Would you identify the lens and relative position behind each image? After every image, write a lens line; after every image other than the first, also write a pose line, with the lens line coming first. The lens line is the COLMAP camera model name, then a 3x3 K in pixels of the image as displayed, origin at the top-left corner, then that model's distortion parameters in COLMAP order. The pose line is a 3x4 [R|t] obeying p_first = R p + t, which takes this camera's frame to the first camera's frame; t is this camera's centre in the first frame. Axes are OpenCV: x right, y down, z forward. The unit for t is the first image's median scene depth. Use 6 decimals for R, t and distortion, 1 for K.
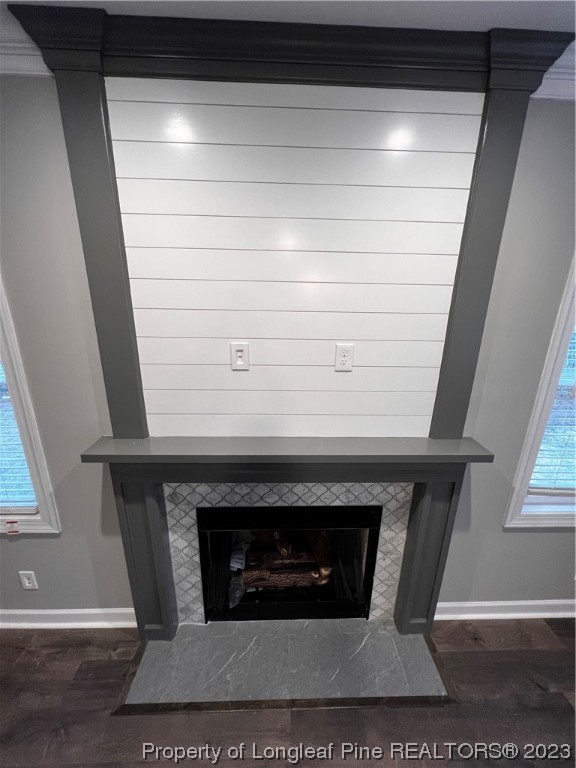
lens RADIAL K [[308.0, 0, 289.5], [0, 308.0, 382.2], [0, 0, 1]] dist [-0.000951, 0.000222]
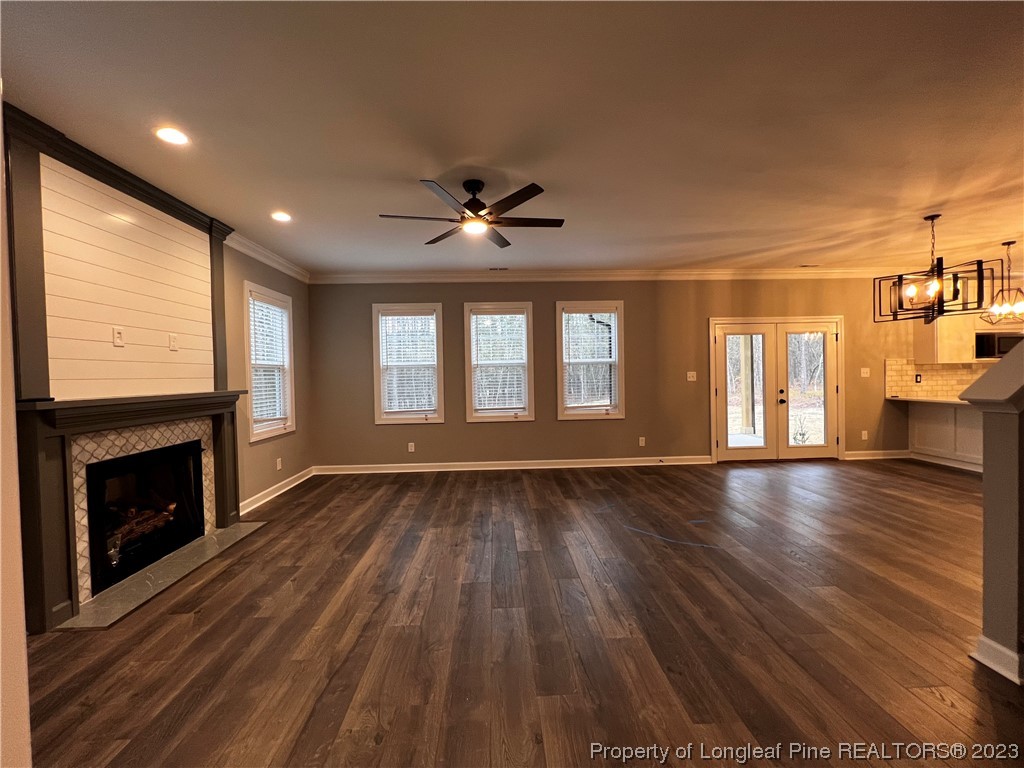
lens RADIAL K [[410.6, 0, 511.4], [0, 410.6, 388.5], [0, 0, 1]] dist [-0.000951, 0.000222]
pose [[-0.004683, -0.054375, 0.998510, -1.856557], [0.303550, 0.951328, 0.053230, 0.536116], [-0.952804, 0.303347, 0.012051, -0.659804]]
